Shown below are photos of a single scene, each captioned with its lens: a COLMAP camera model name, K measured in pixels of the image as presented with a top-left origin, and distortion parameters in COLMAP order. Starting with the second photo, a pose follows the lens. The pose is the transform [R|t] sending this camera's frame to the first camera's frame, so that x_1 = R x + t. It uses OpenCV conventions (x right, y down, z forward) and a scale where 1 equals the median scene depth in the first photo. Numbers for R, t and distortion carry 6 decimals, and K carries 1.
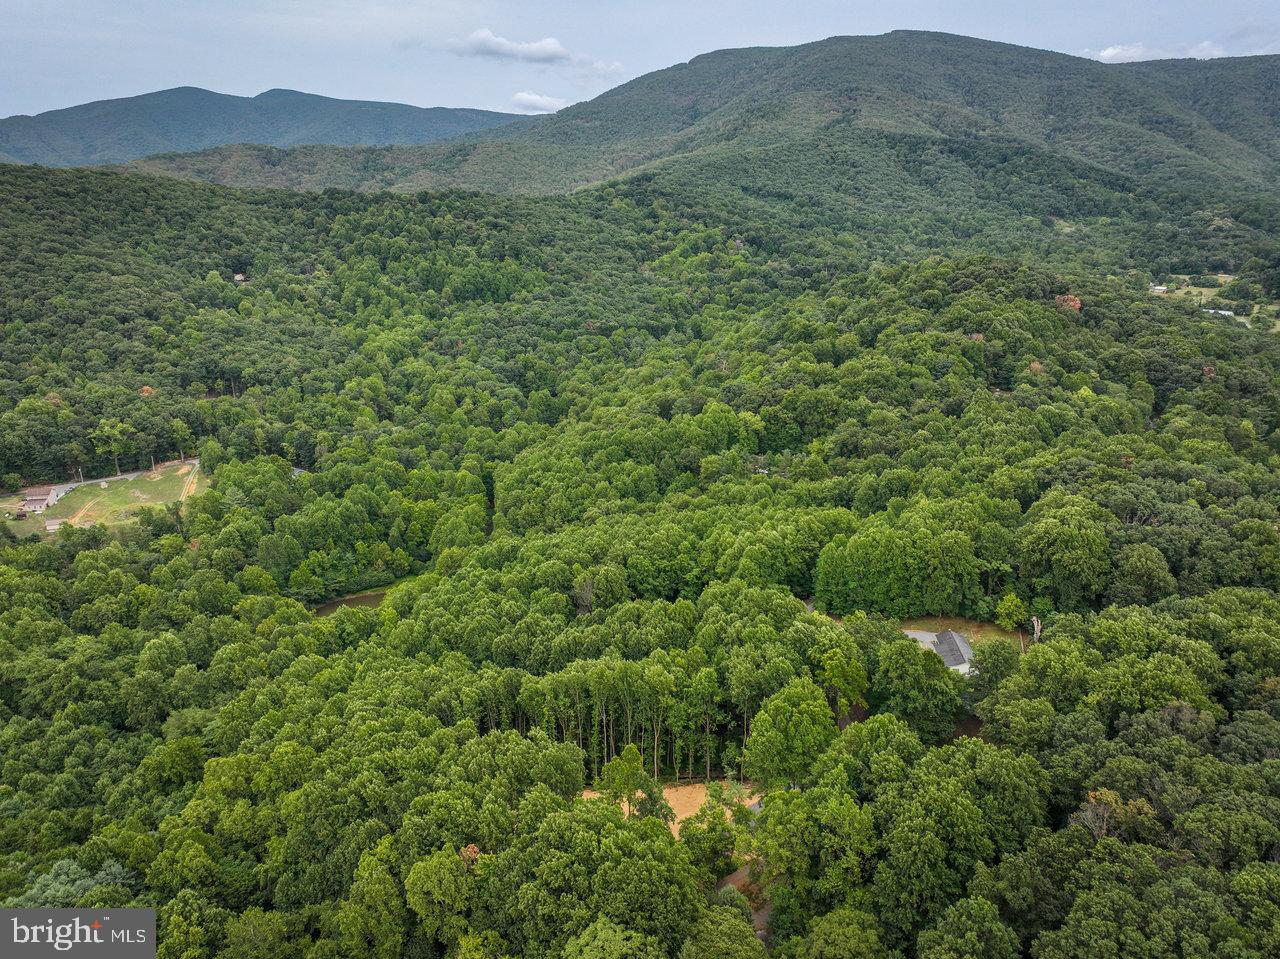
lens RADIAL K [[921.6, 0, 629.6], [0, 921.6, 487.8], [0, 0, 1]] dist [0.008705, 0.011067]
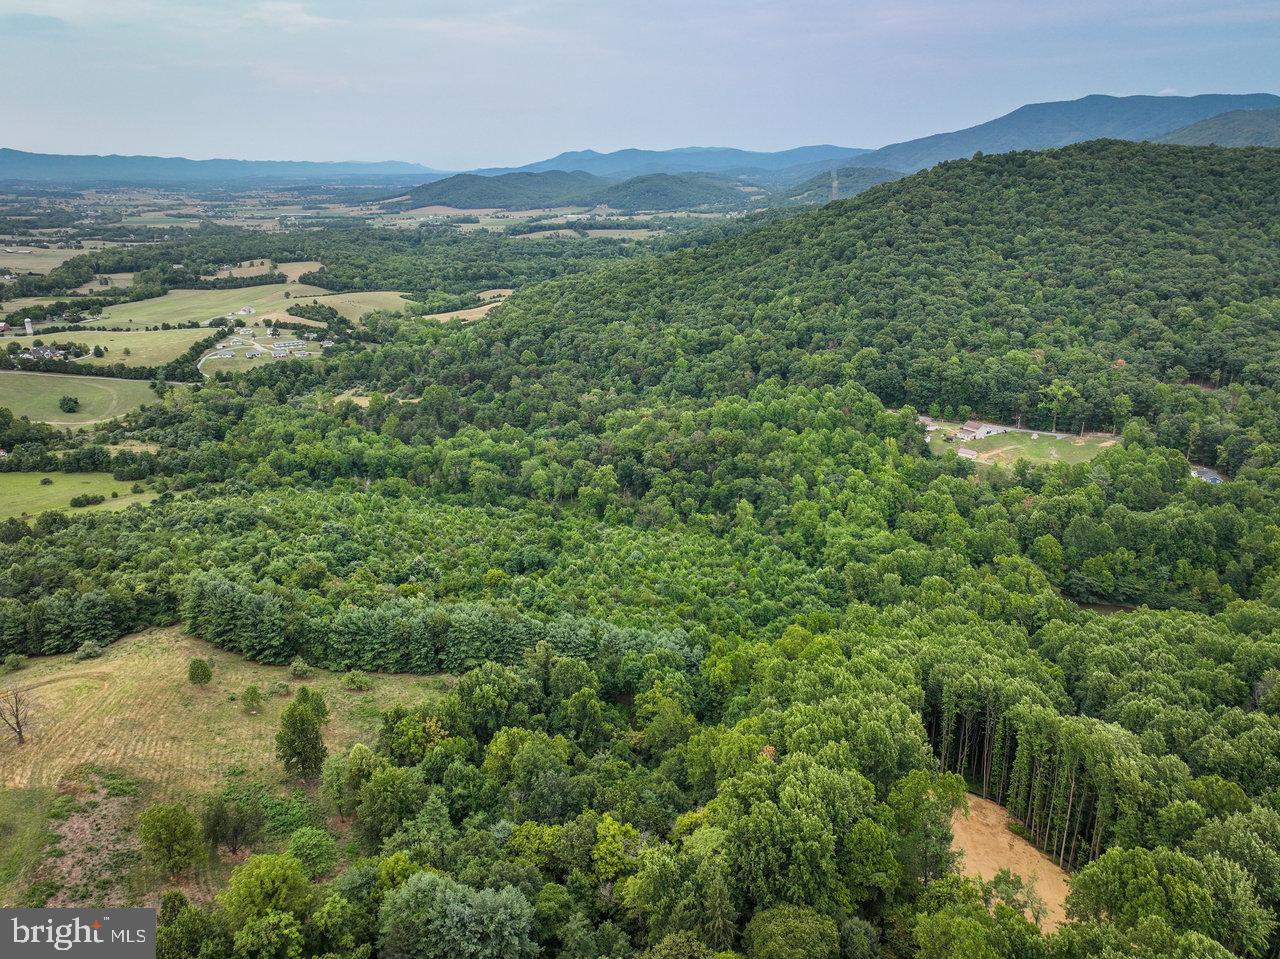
lens RADIAL K [[922.6, 0, 627.3], [0, 922.6, 465.0], [0, 0, 1]] dist [-0.001479, 0.014591]
pose [[0.379393, 0.279829, -0.881905, 0.181327], [-0.281434, 0.942906, 0.178112, -0.024394], [0.881394, 0.180624, 0.436485, 0.079975]]
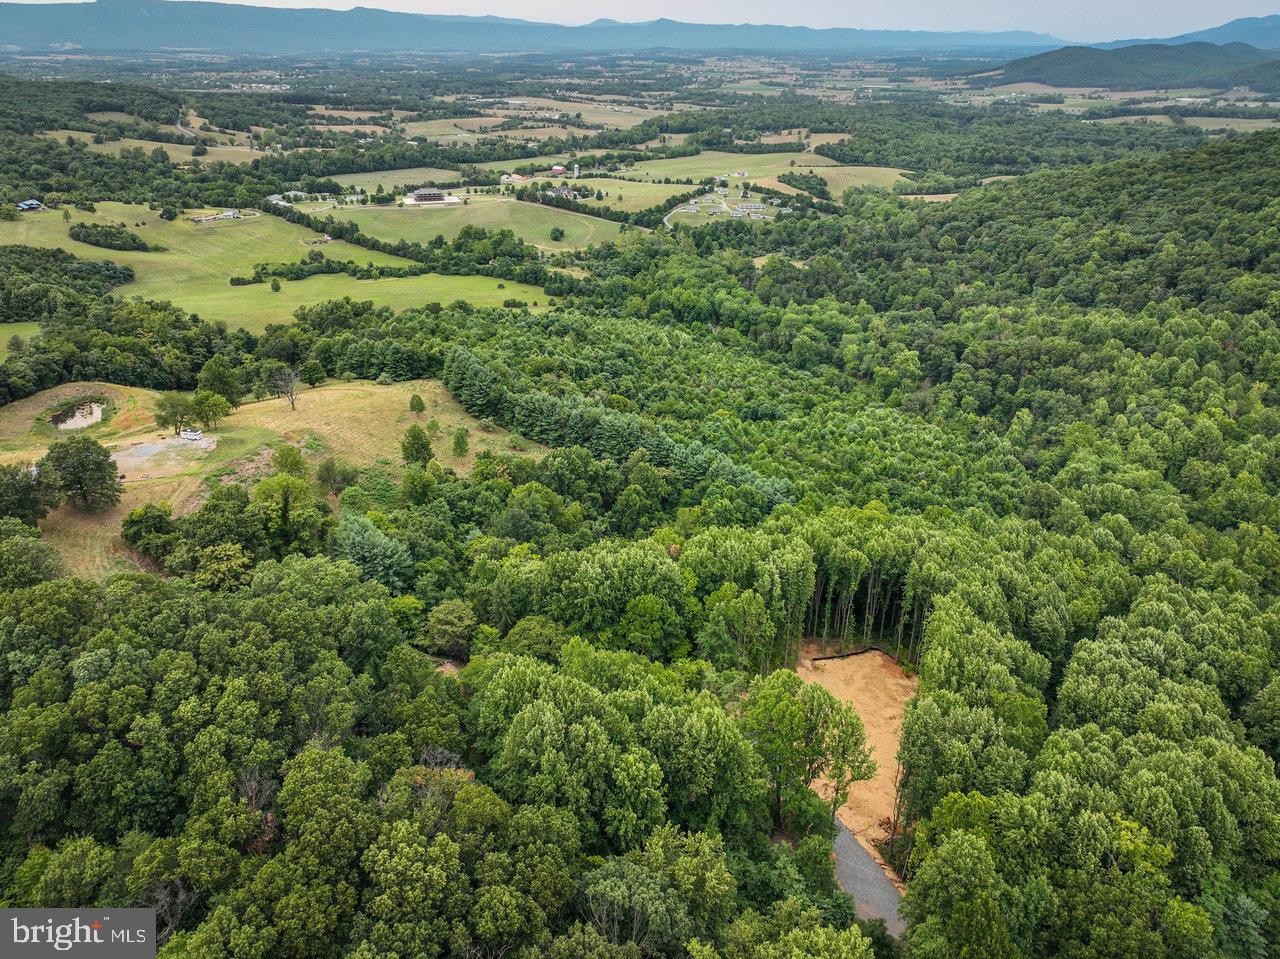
lens RADIAL K [[922.6, 0, 627.3], [0, 922.6, 465.0], [0, 0, 1]] dist [-0.001479, 0.014591]
pose [[-0.215655, 0.407243, -0.887494, 0.272726], [-0.308856, 0.833770, 0.457641, -0.083859], [0.926338, 0.372800, -0.054027, 0.264424]]
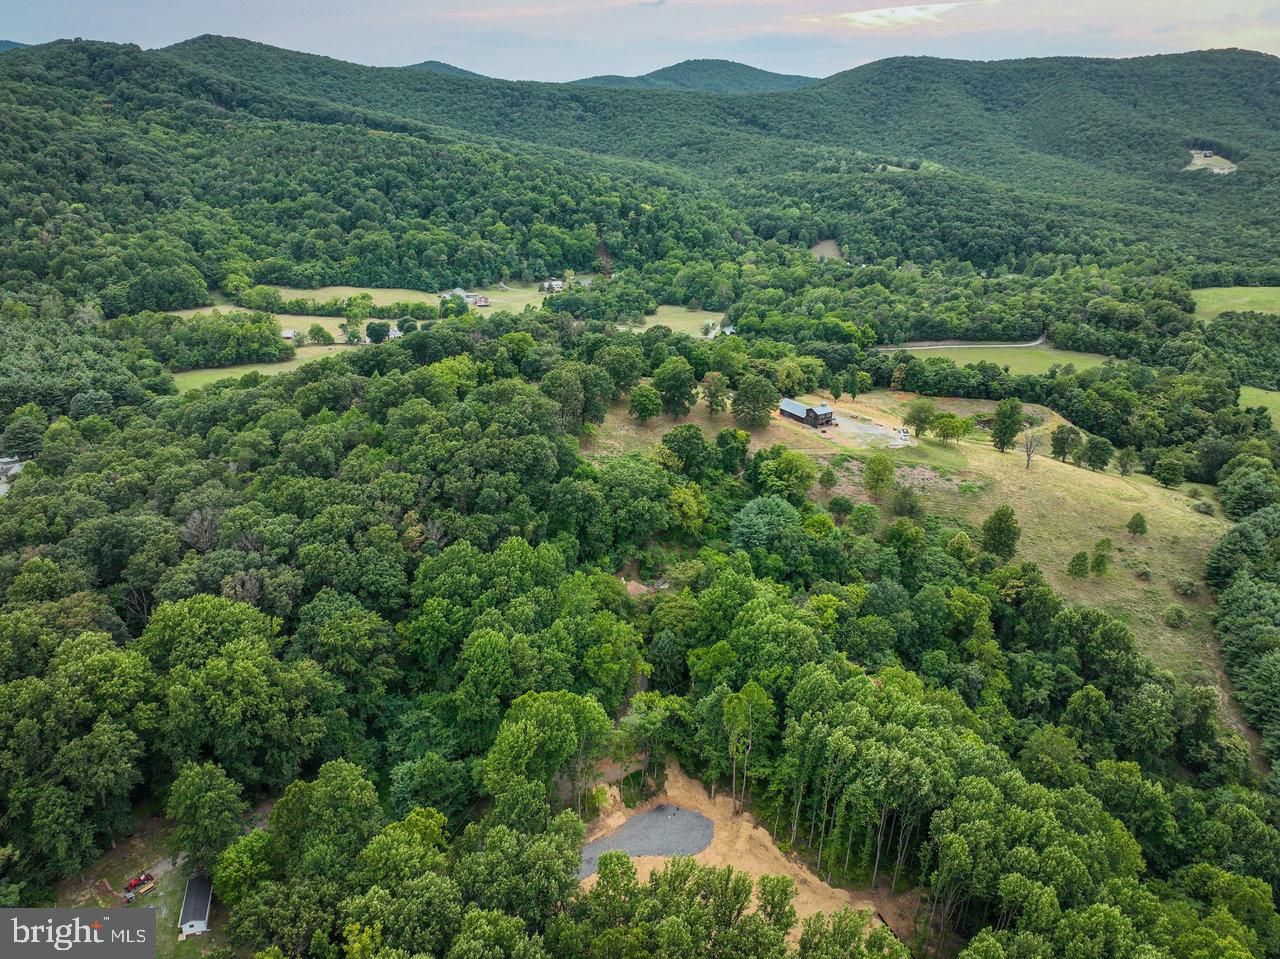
lens RADIAL K [[912.2, 0, 633.9], [0, 912.2, 472.9], [0, 0, 1]] dist [-0.001111, 0.015570]
pose [[-0.990942, -0.060745, 0.119767, 0.003187], [0.030322, 0.767608, 0.640202, -0.154243], [-0.130823, 0.638035, -0.758813, 0.479193]]
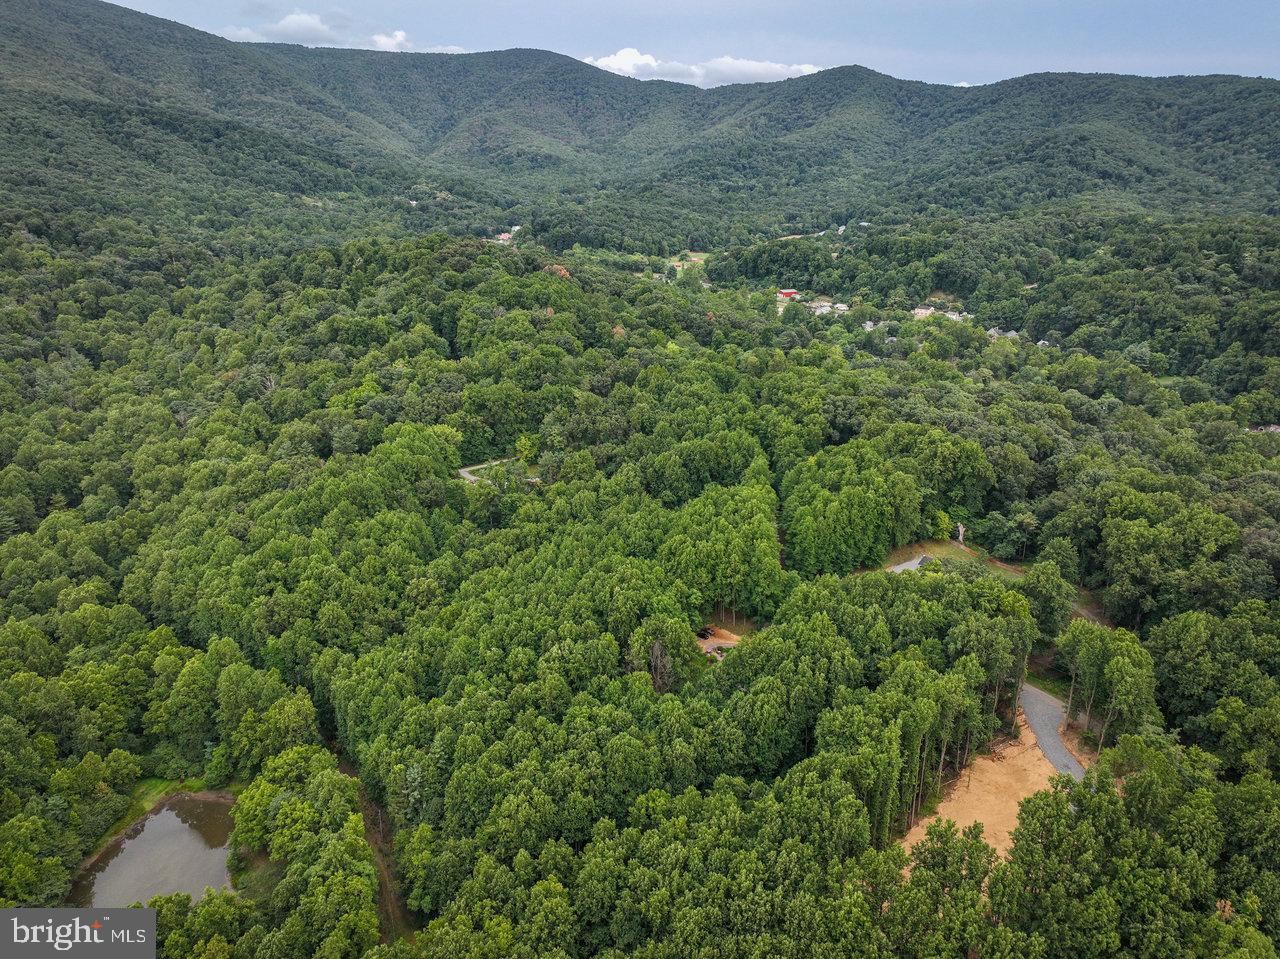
lens RADIAL K [[912.2, 0, 633.9], [0, 912.2, 472.9], [0, 0, 1]] dist [-0.001111, 0.015570]
pose [[0.633120, -0.246429, 0.733779, -0.297059], [0.236095, 0.964276, 0.120131, -0.071726], [-0.737169, 0.097185, 0.668683, 0.217141]]
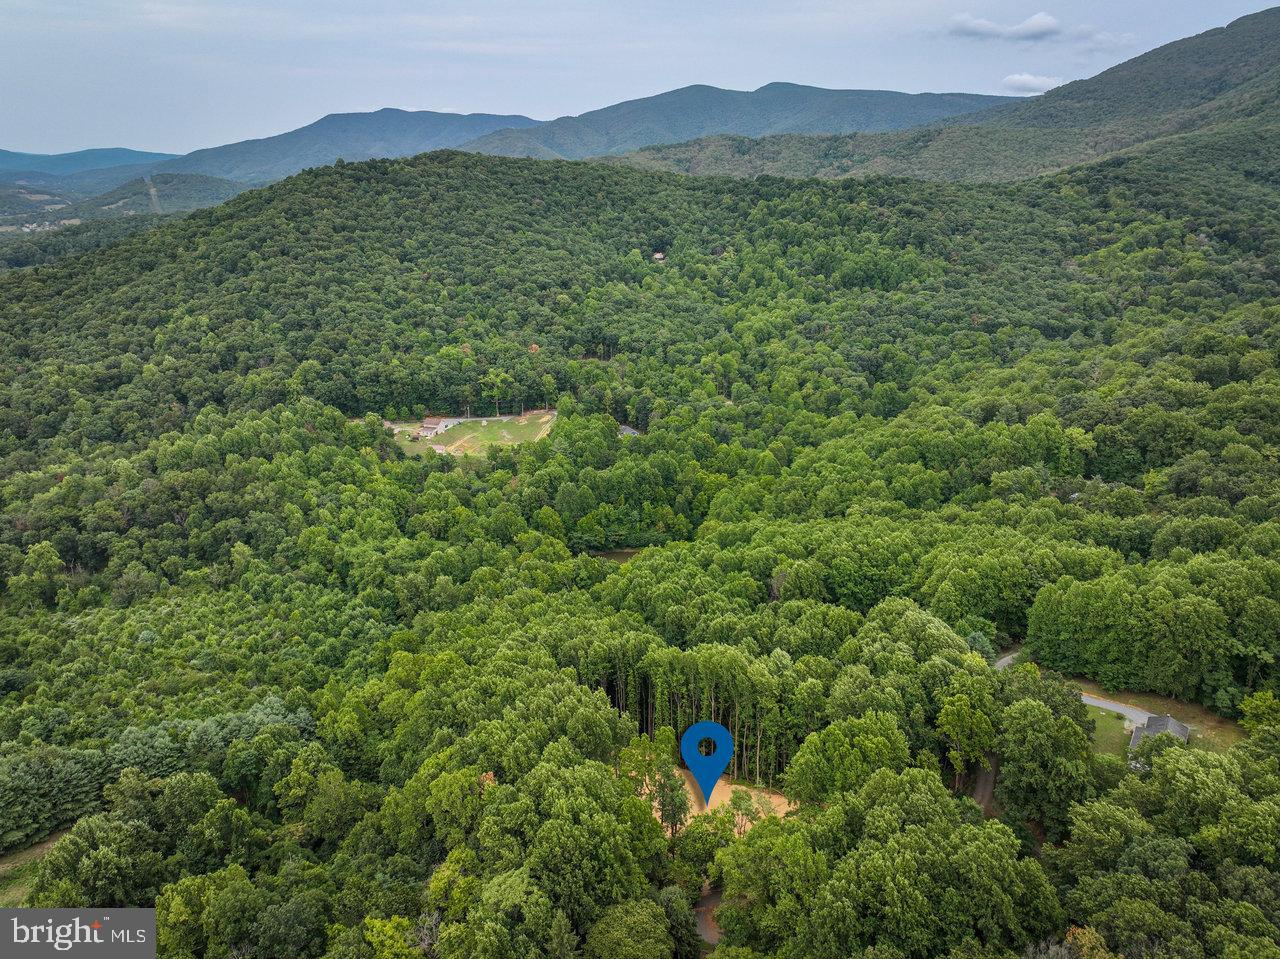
lens RADIAL K [[912.2, 0, 633.9], [0, 912.2, 472.9], [0, 0, 1]] dist [-0.001111, 0.015570]
pose [[0.882104, 0.145394, -0.448055, 0.113576], [-0.144716, 0.988819, 0.035963, -0.007808], [0.448274, 0.033118, 0.893283, 0.027002]]
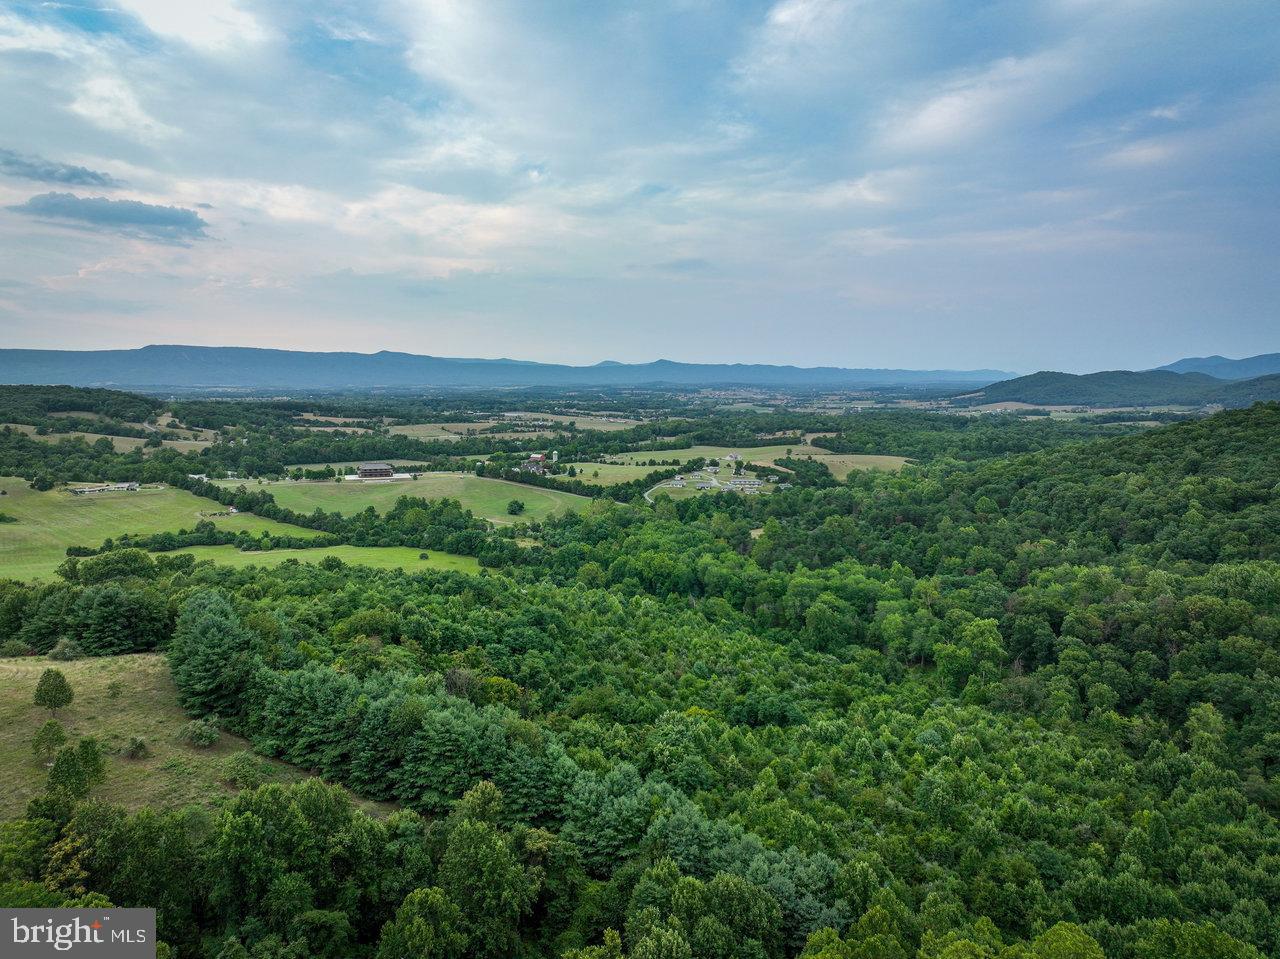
lens RADIAL K [[922.9, 0, 641.0], [0, 922.9, 474.1], [0, 0, 1]] dist [0.001151, 0.014431]
pose [[-0.205512, 0.098172, -0.973718, 0.019758], [-0.304723, 0.939076, 0.158994, 0.021471], [0.930005, 0.329390, -0.163076, 0.286709]]
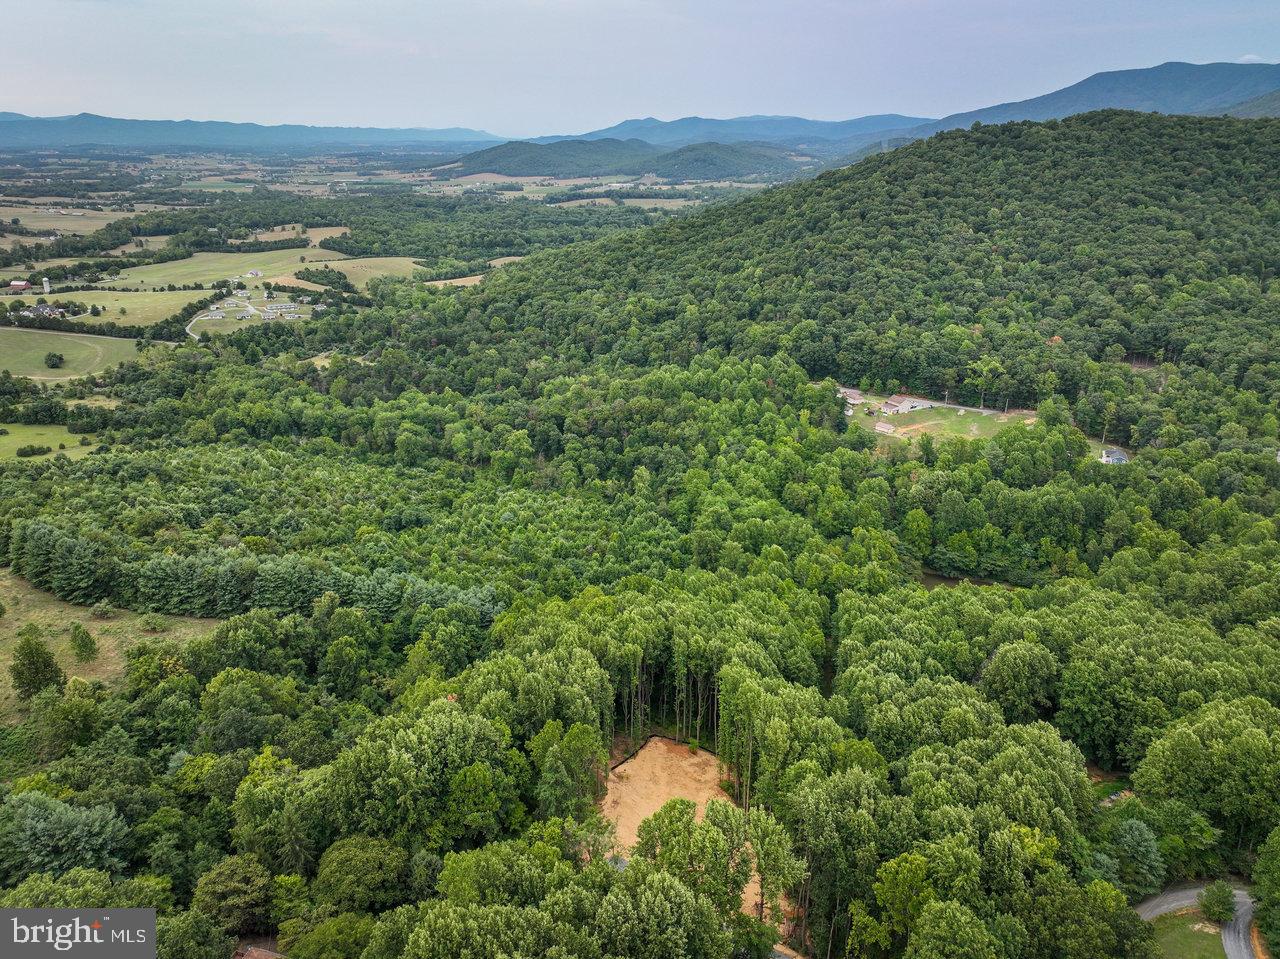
lens RADIAL K [[912.2, 0, 633.9], [0, 912.2, 472.9], [0, 0, 1]] dist [-0.001111, 0.015570]
pose [[0.322480, 0.326223, -0.888586, 0.233381], [-0.294925, 0.926637, 0.233160, -0.059659], [0.899459, 0.186877, 0.395033, 0.190519]]
